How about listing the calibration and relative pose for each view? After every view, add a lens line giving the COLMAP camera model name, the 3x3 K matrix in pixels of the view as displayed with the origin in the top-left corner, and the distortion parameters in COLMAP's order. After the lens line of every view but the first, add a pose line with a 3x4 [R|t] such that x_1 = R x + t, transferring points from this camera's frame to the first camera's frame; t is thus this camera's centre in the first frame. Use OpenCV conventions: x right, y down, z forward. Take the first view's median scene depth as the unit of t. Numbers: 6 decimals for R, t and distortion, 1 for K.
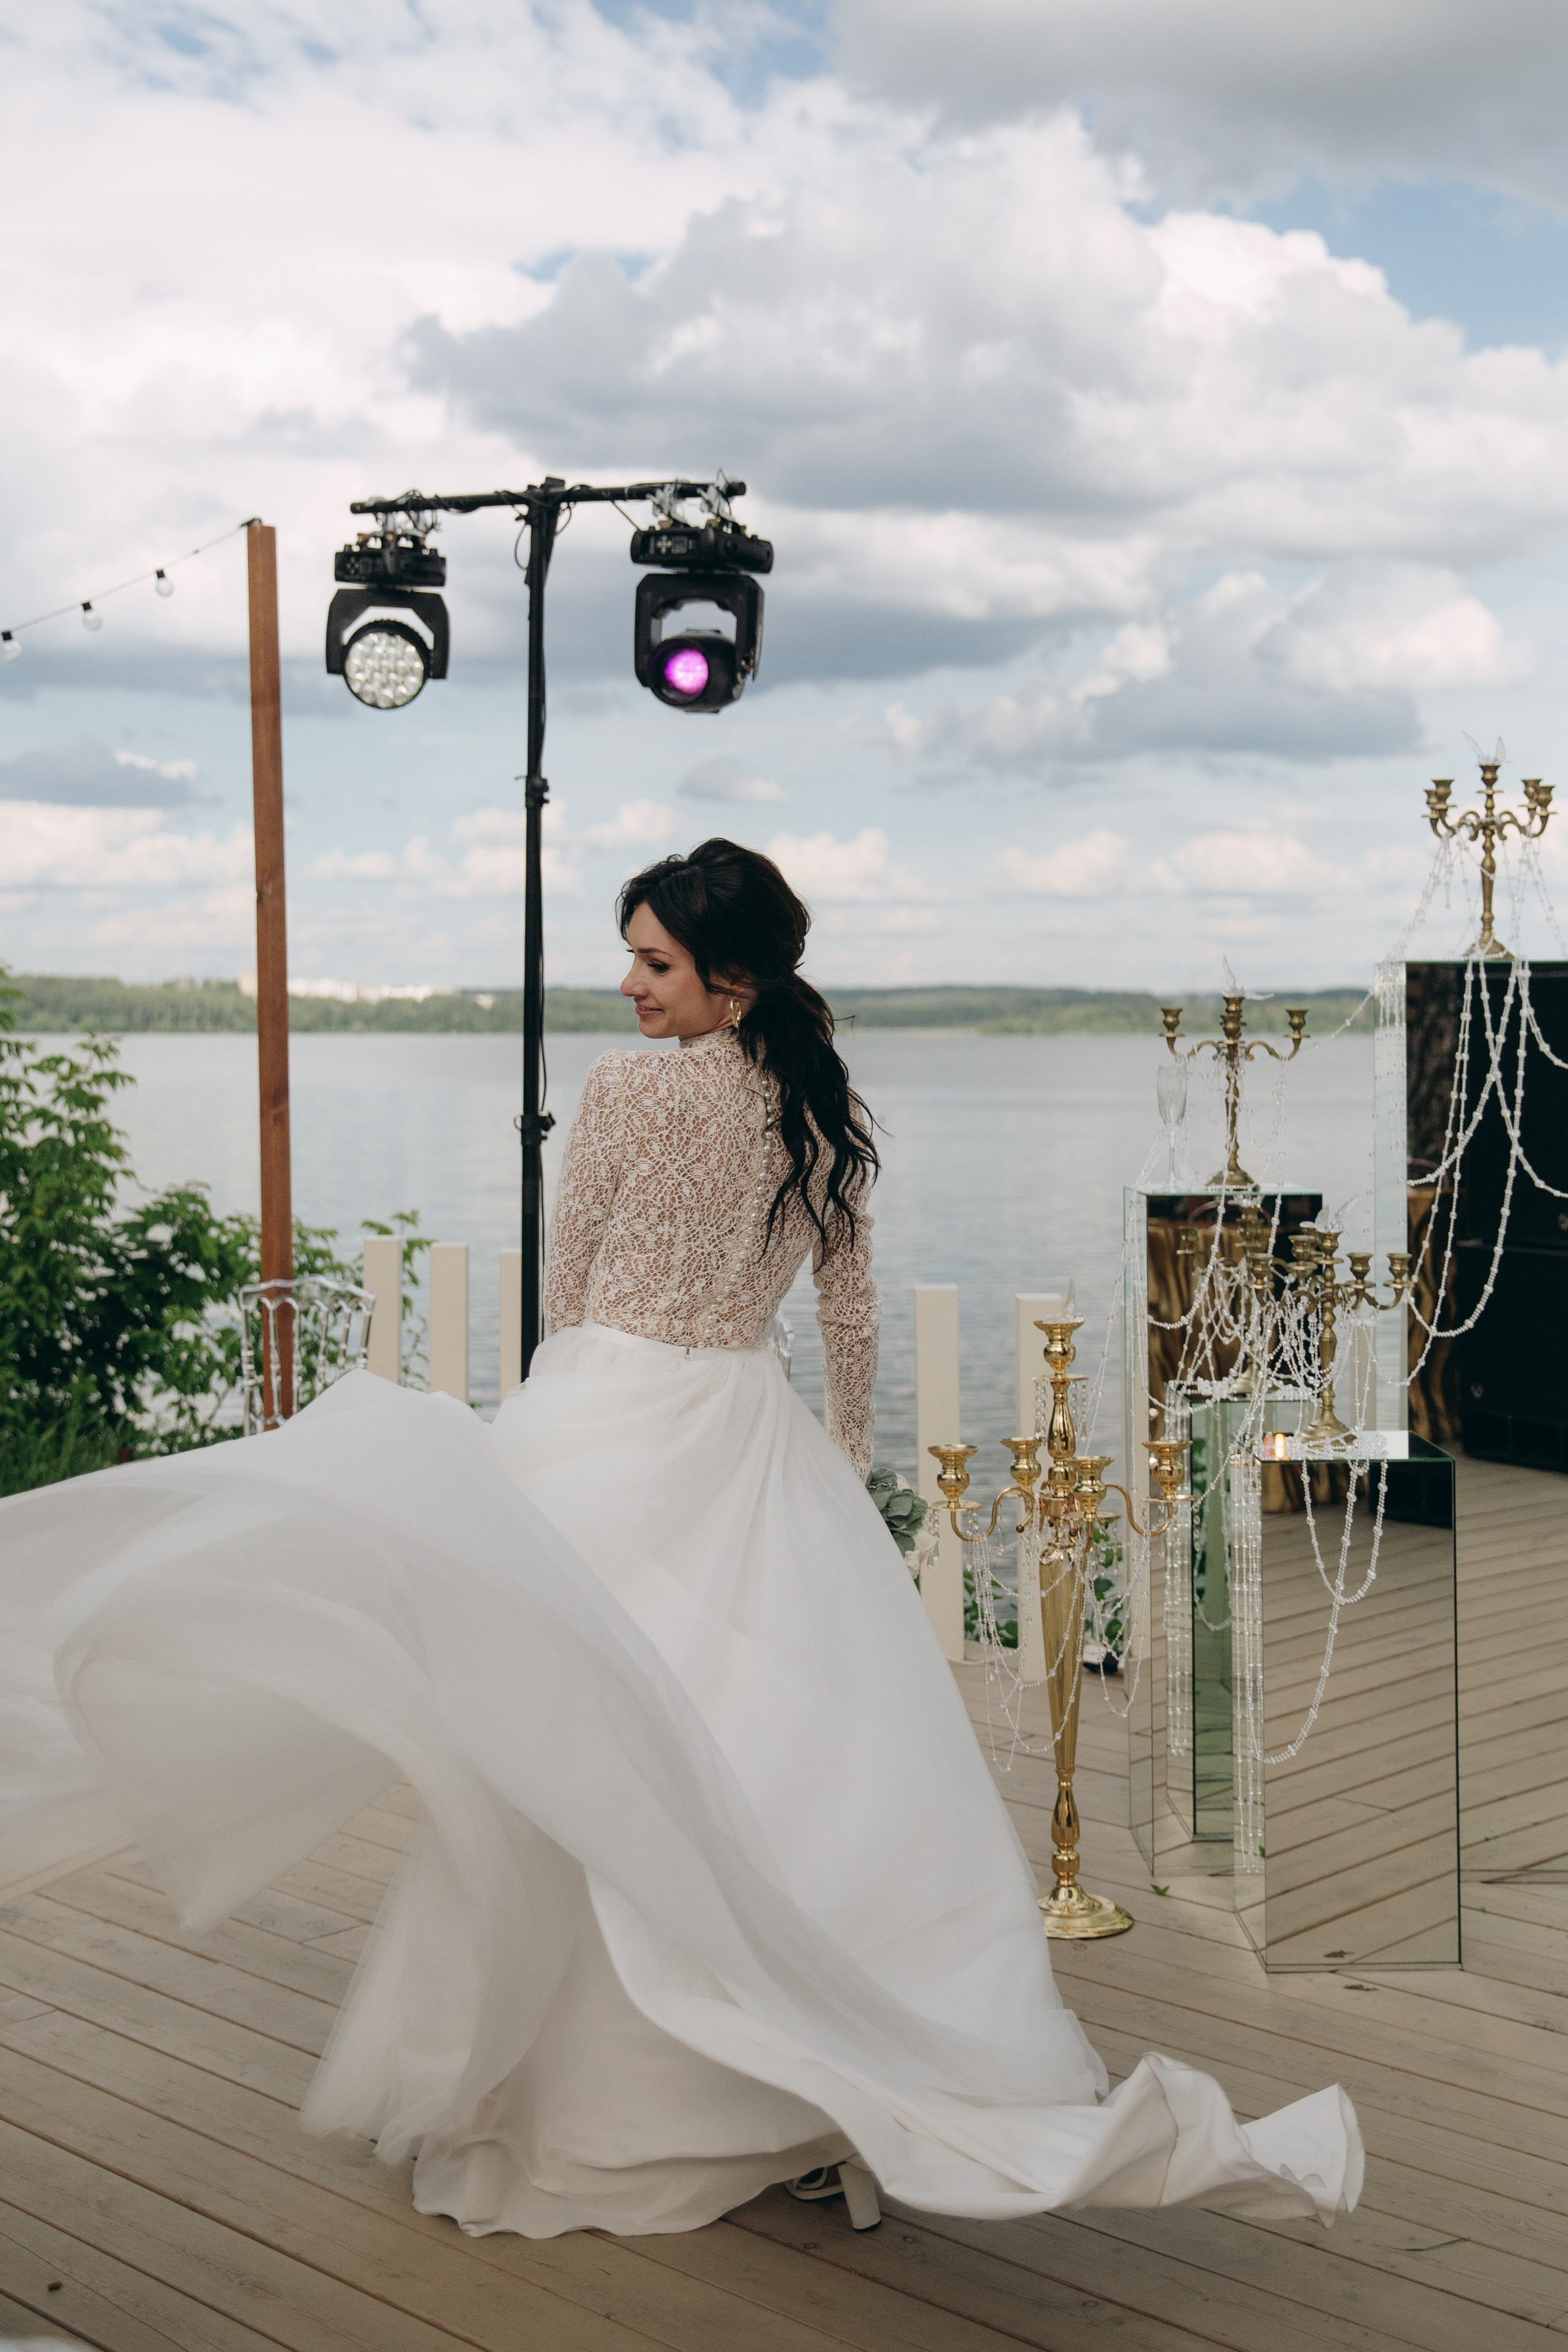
lens RADIAL K [[2879.3, 0, 789.8], [0, 2879.3, 1015.2], [0, 0, 1]] dist [-0.024135, -0.044074]
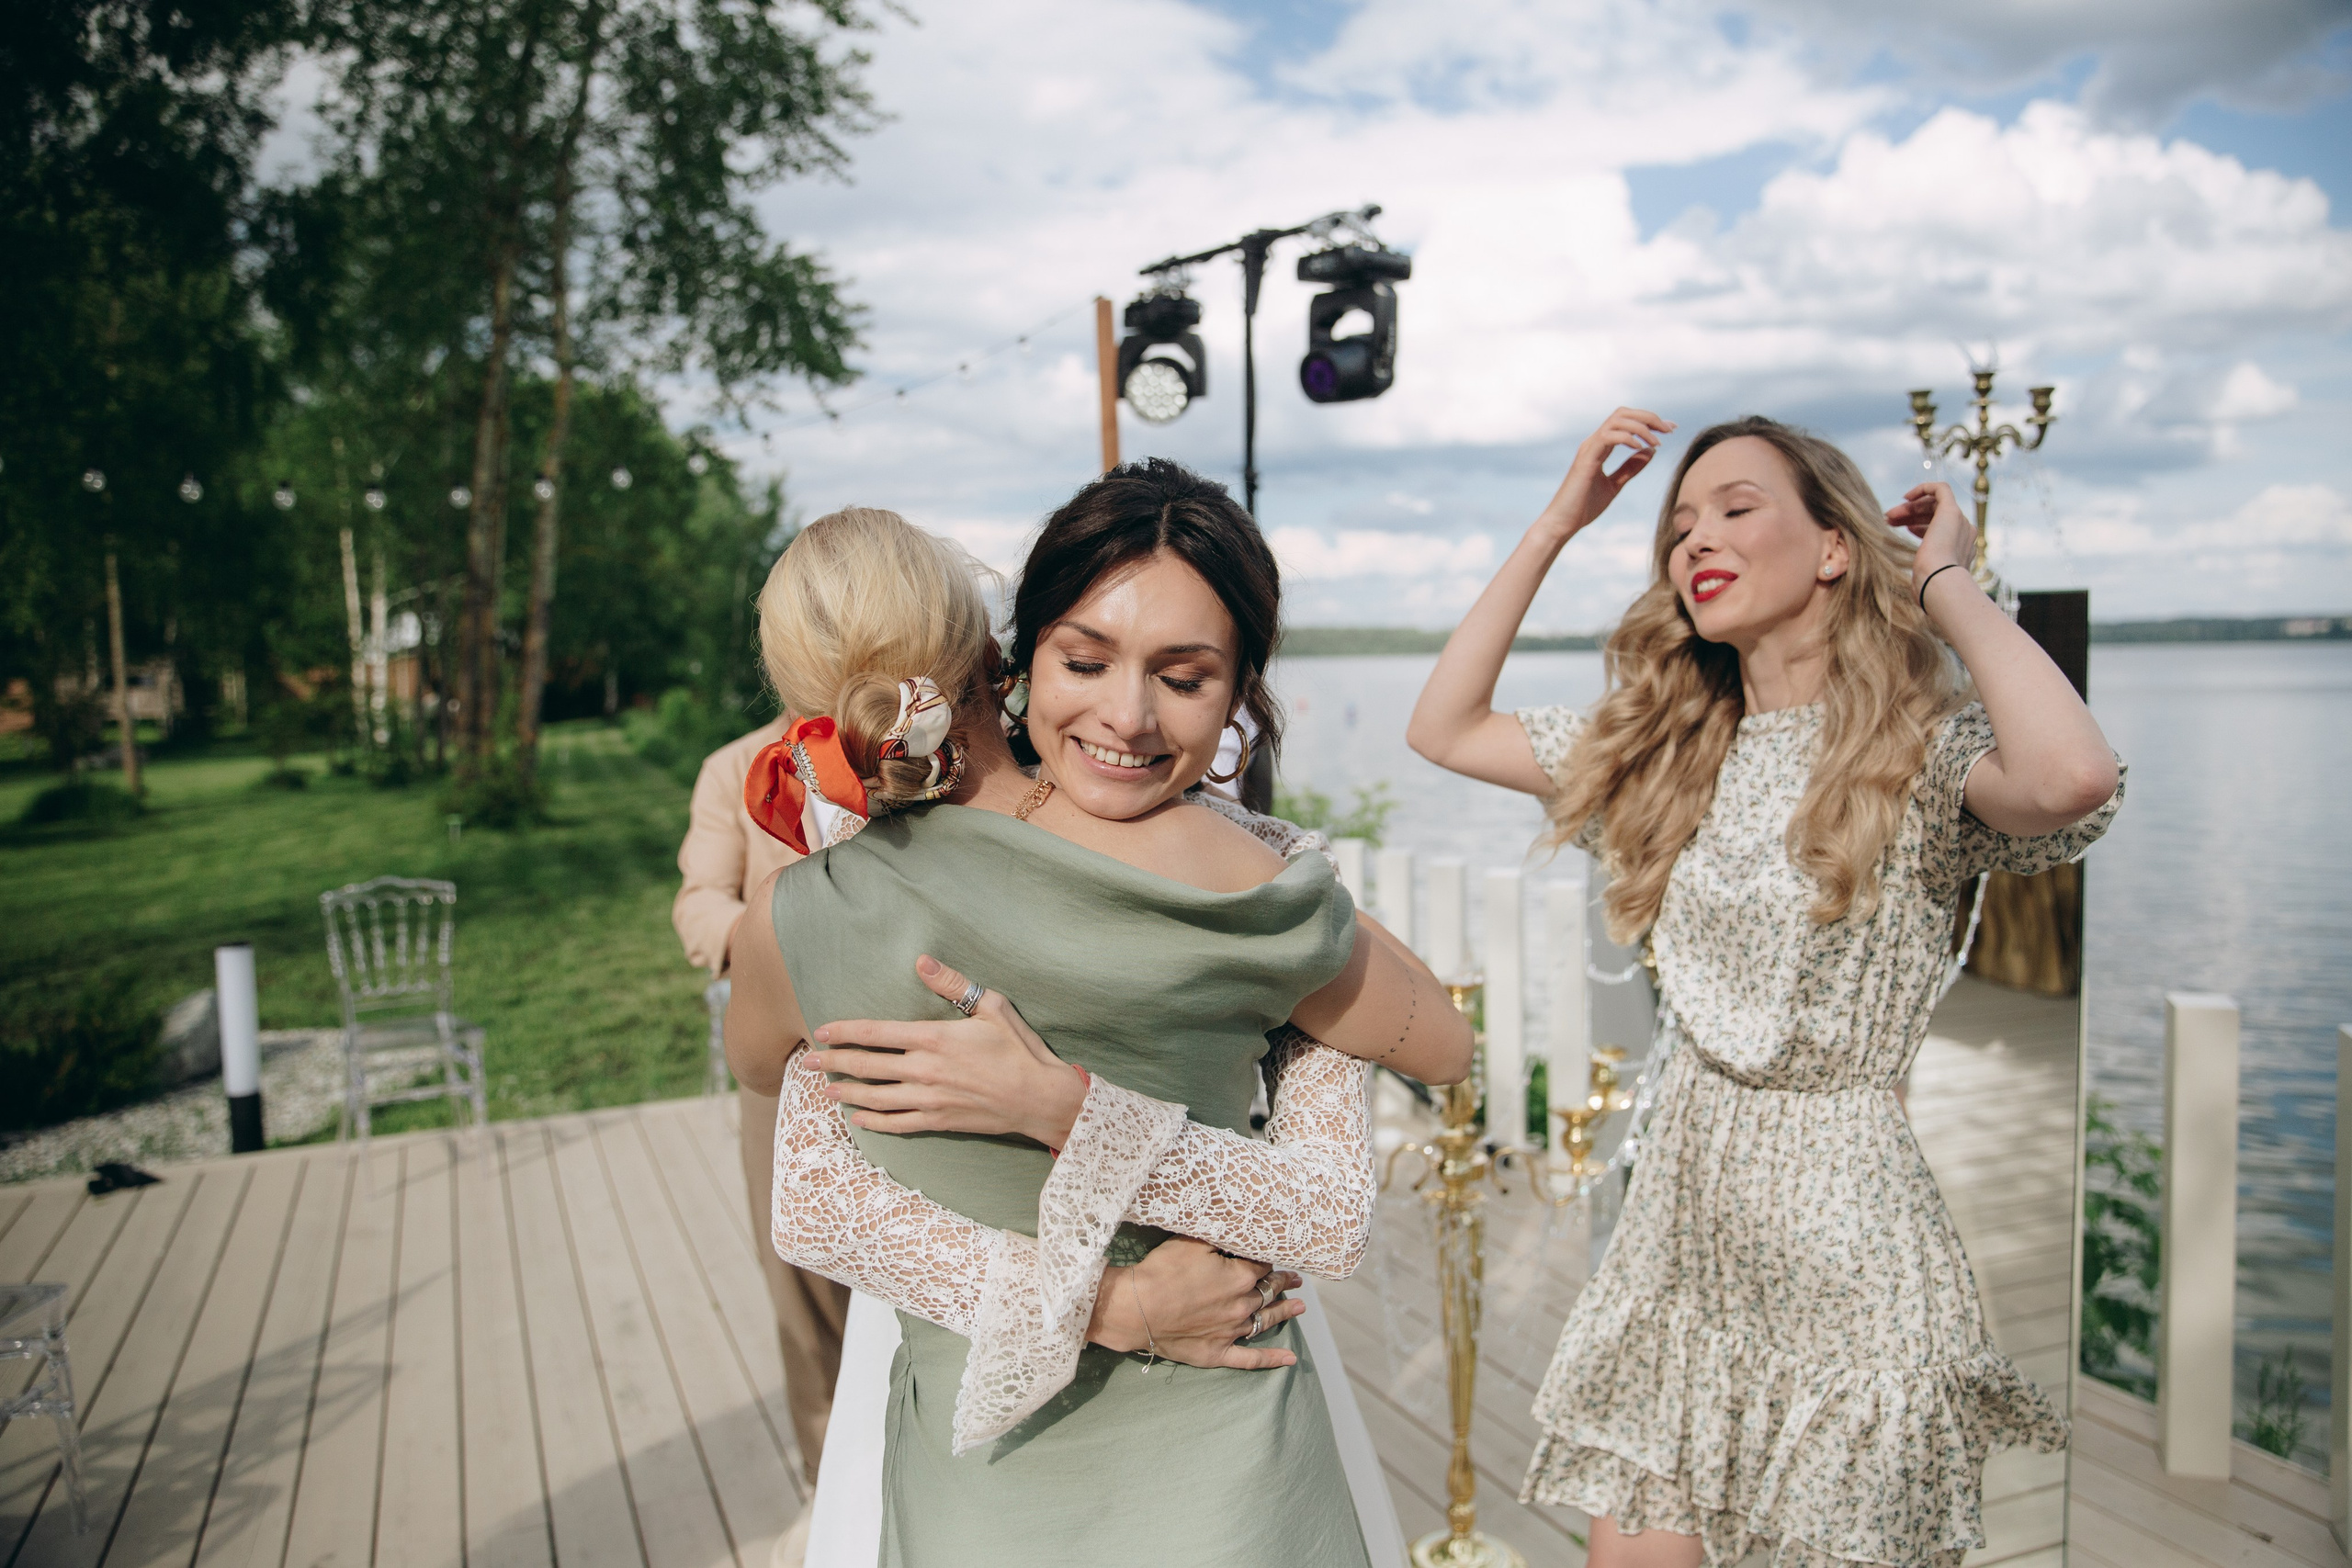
lens RADIAL K [[1621.3, 0, 1176.0], [0, 1621.3, 784.0], [0, 0, 1]] dist [-0.065079, 0.000459]
pose [[0.934341, 0.009781, -0.356247, 0.186103], [0.020813, 0.996420, 0.081944, -0.005209], [0.355773, -0.083978, 0.930792, 0.440465]]
